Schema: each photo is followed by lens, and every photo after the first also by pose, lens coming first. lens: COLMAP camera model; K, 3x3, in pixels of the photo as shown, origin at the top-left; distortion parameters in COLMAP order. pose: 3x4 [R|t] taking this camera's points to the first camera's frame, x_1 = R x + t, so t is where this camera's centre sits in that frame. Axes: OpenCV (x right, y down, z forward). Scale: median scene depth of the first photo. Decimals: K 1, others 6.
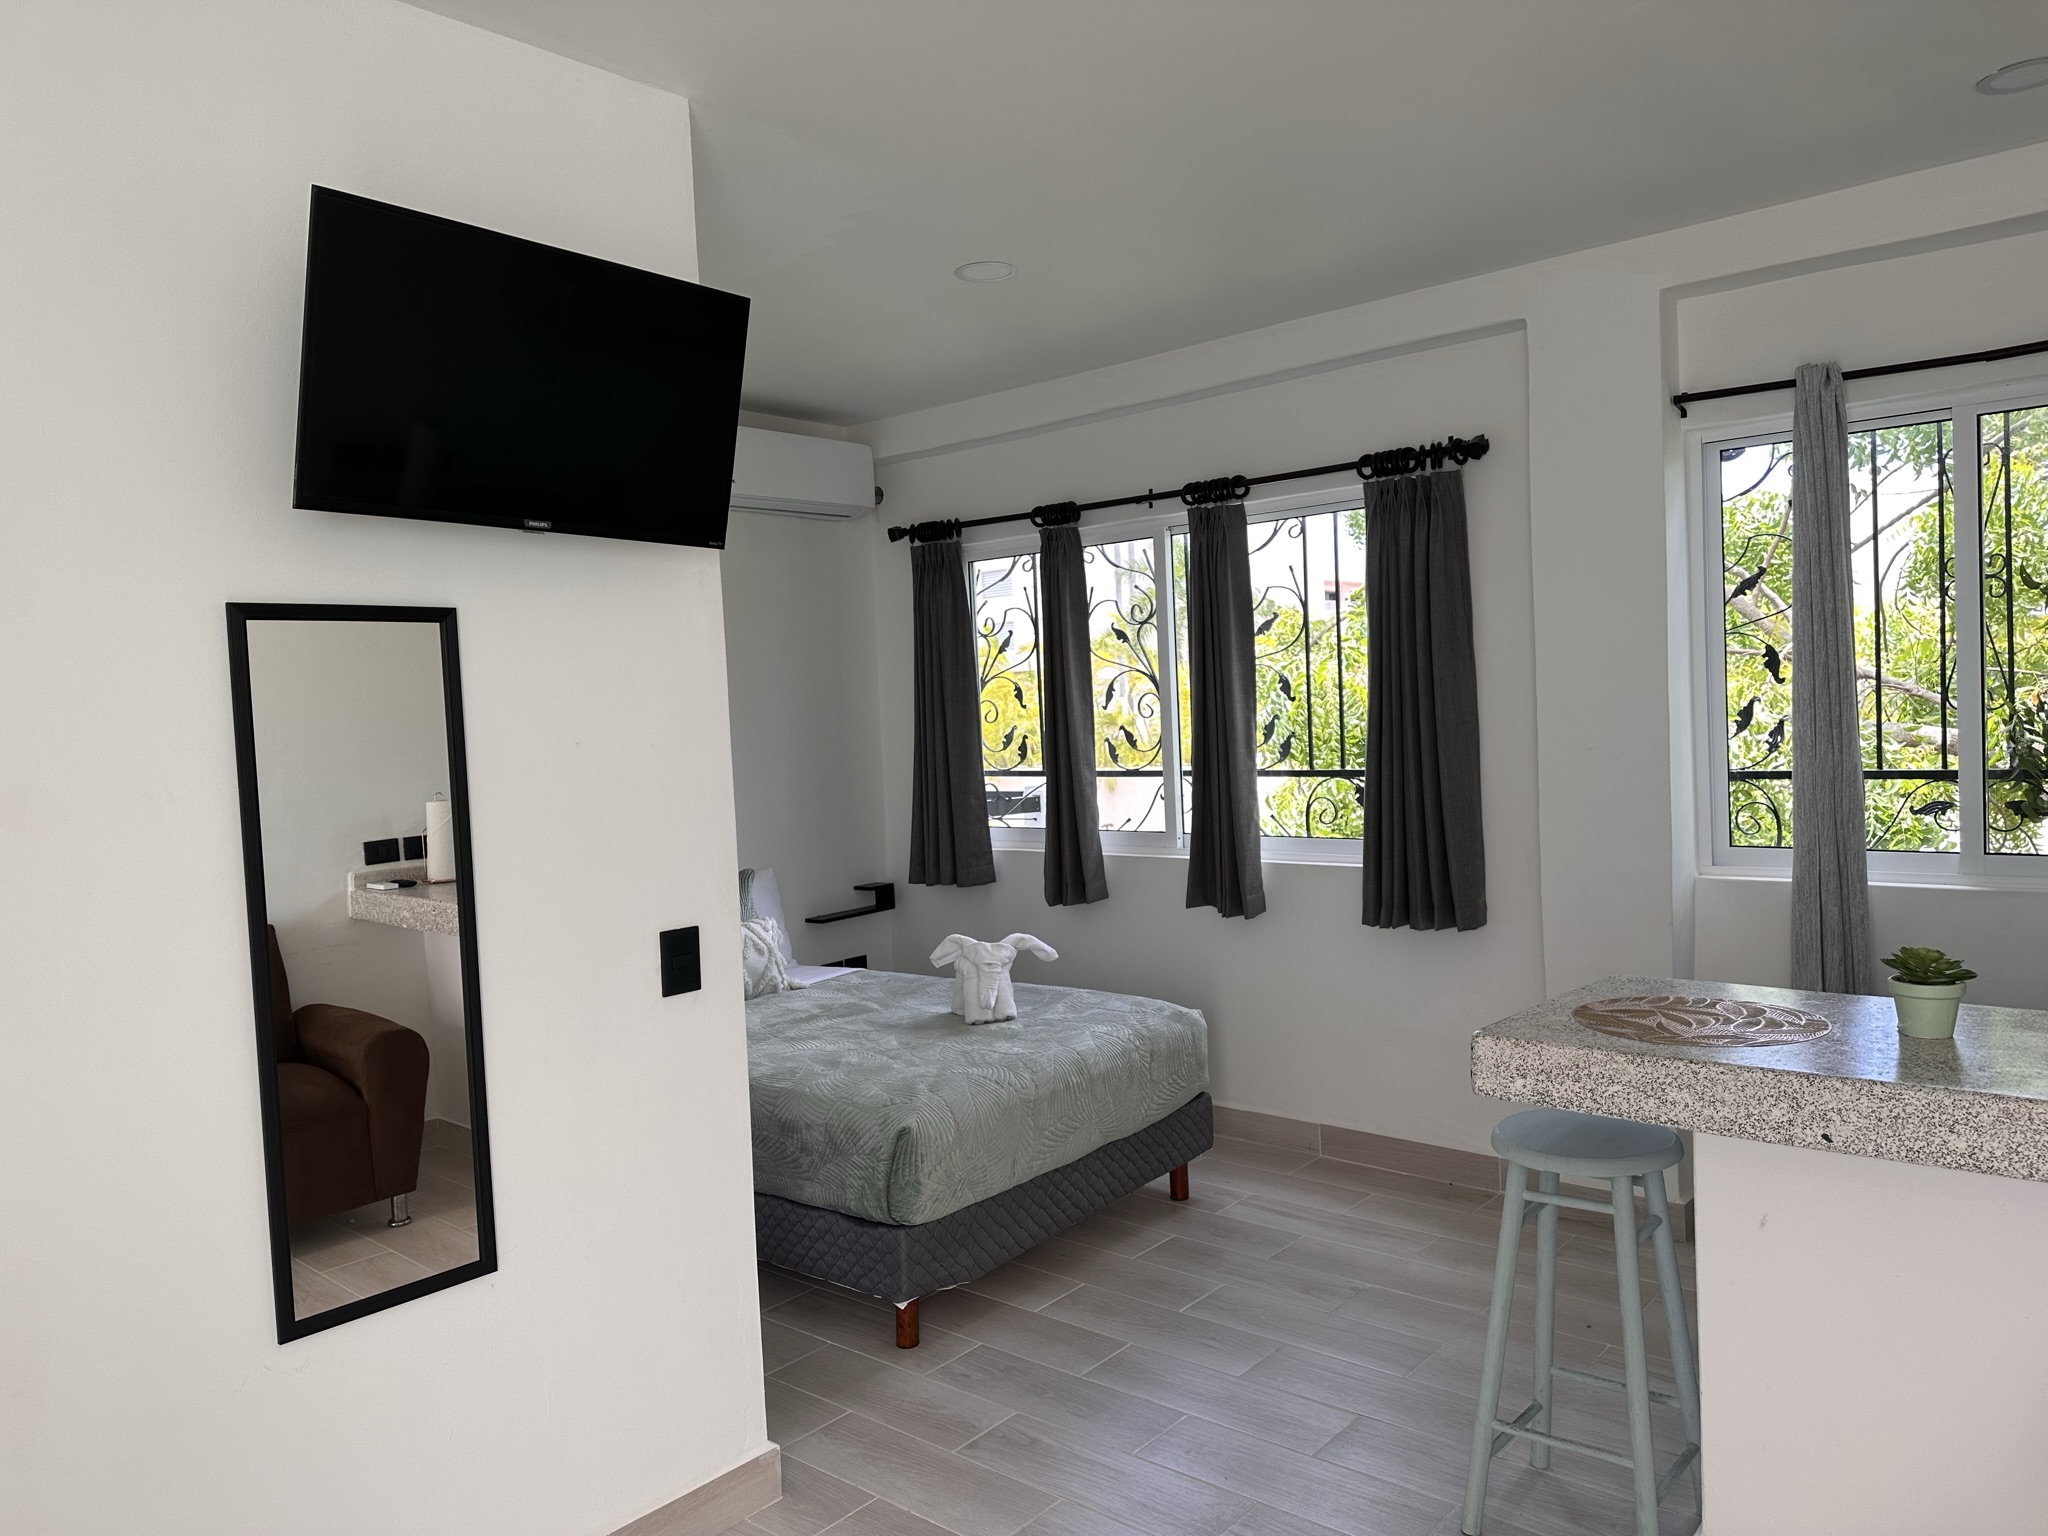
lens RADIAL K [[1433.8, 0, 1021.9], [0, 1433.8, 774.0], [0, 0, 1]] dist [0.141688, -0.204605]
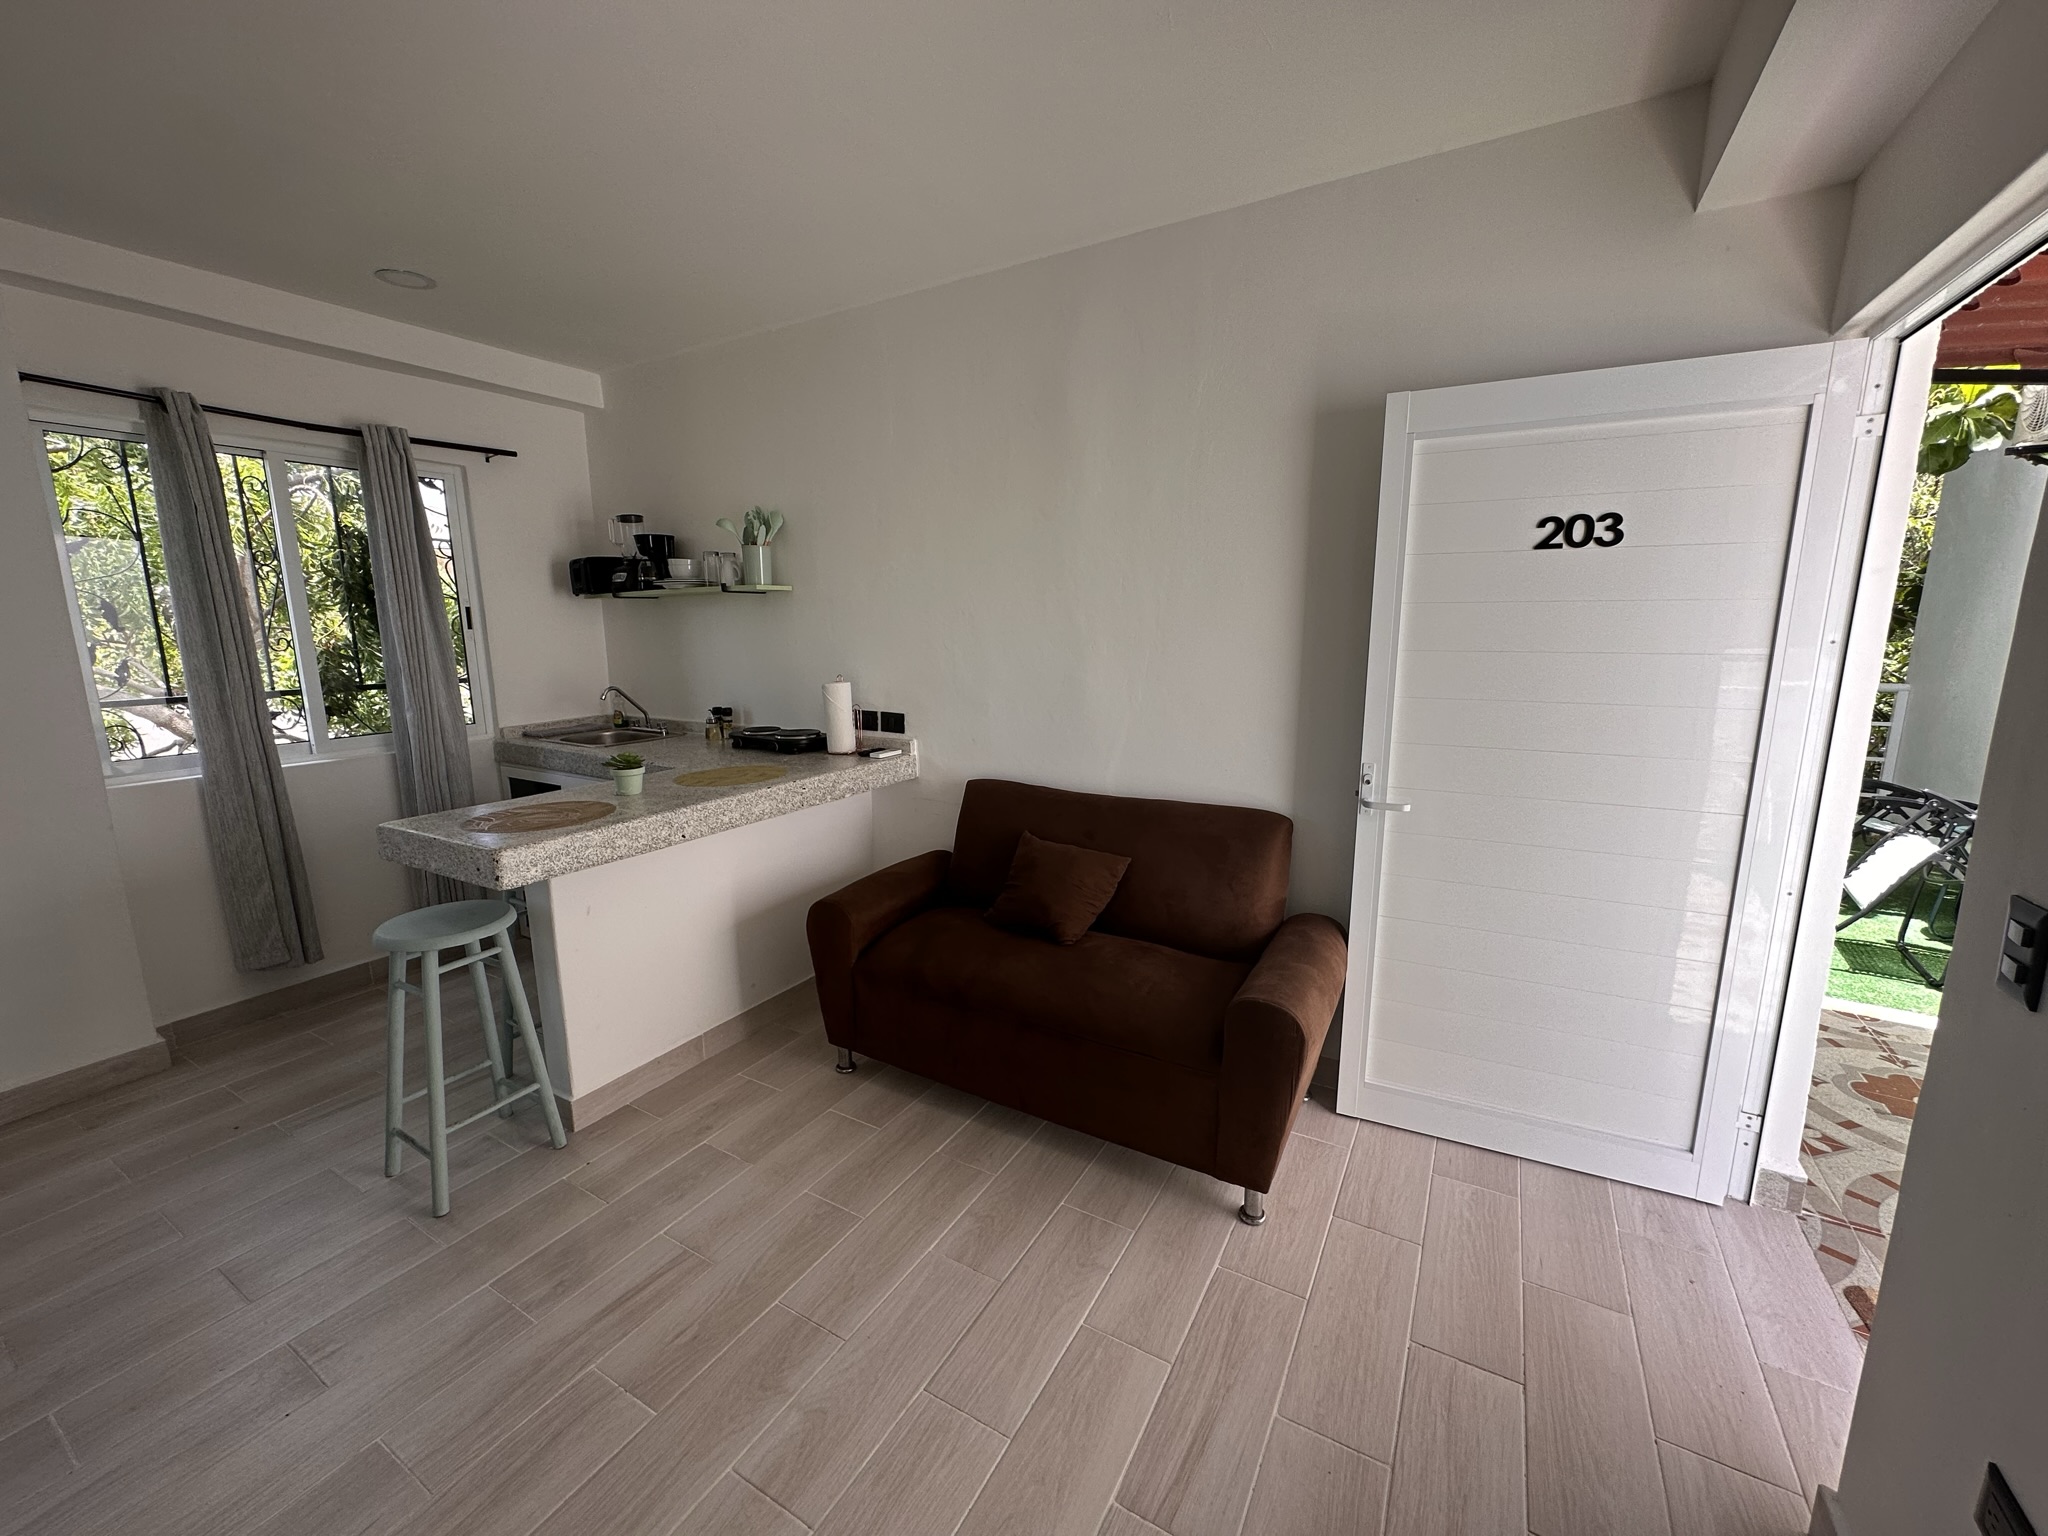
lens RADIAL K [[817.6, 0, 1024.4], [0, 817.6, 763.5], [0, 0, 1]] dist [0.001655, 0.000247]
pose [[-0.185345, -0.123486, 0.974884, -0.285432], [0.065755, 0.988291, 0.137686, 0.005032], [-0.980471, 0.089623, -0.175055, 0.295060]]
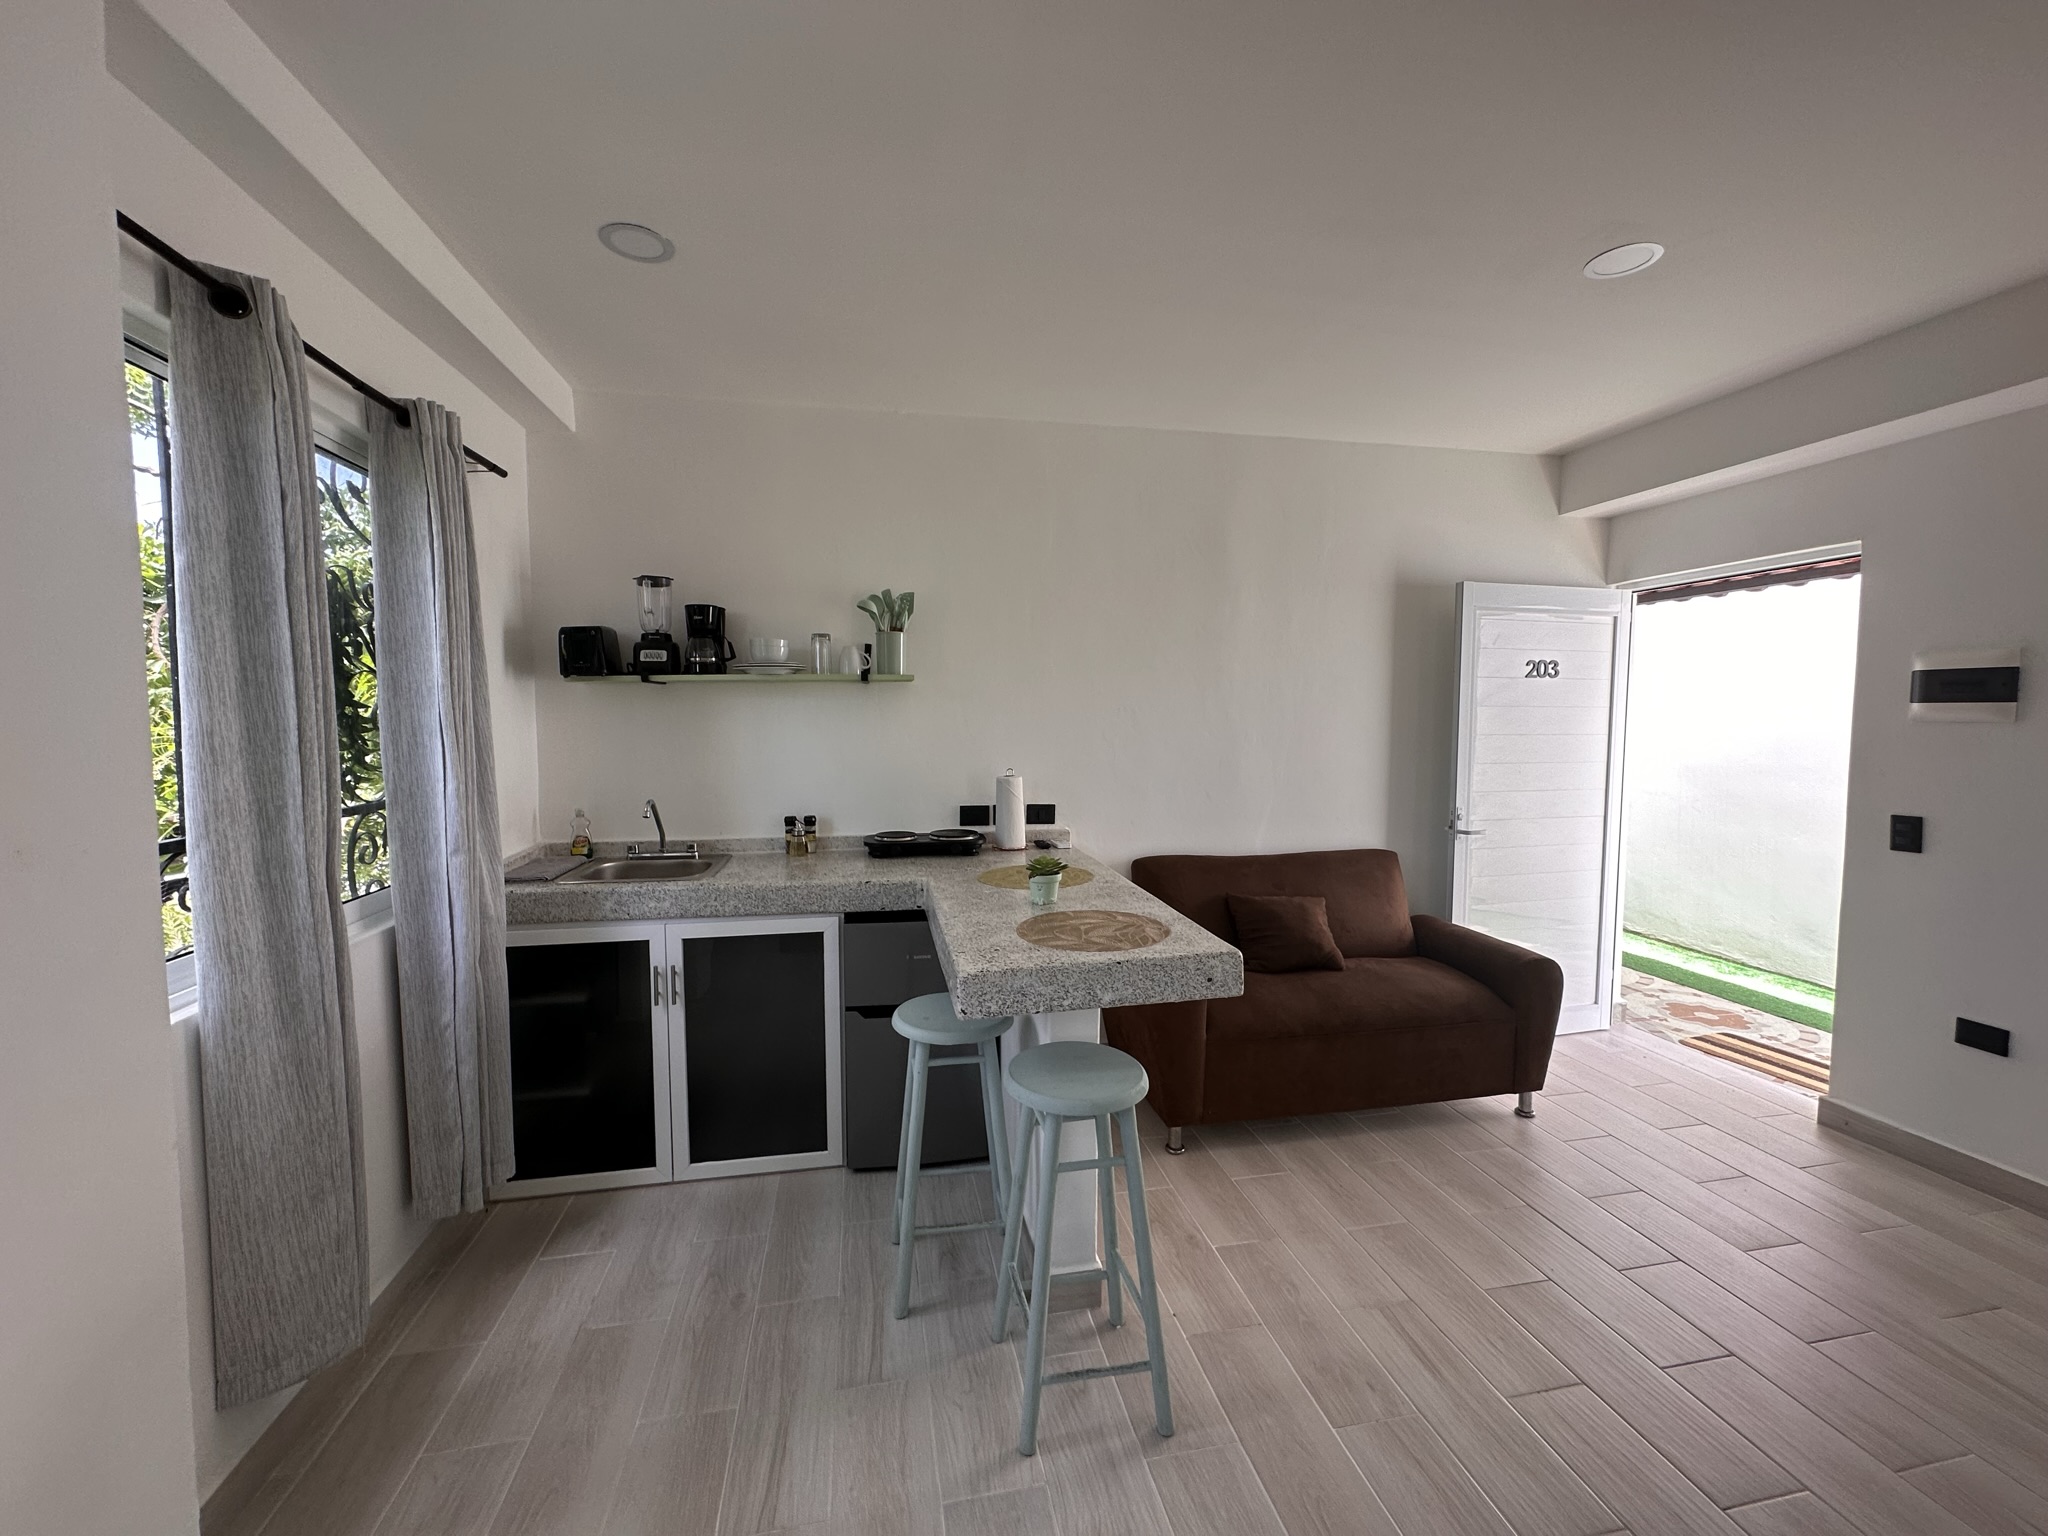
lens RADIAL K [[815.0, 0, 1017.0], [0, 815.0, 765.0], [0, 0, 1]] dist [-0.000888, 0.000180]
pose [[-0.789251, 0.011757, 0.613958, 0.000451], [0.068865, 0.995204, 0.069470, -0.032968], [-0.610197, 0.097110, -0.786275, 0.833865]]
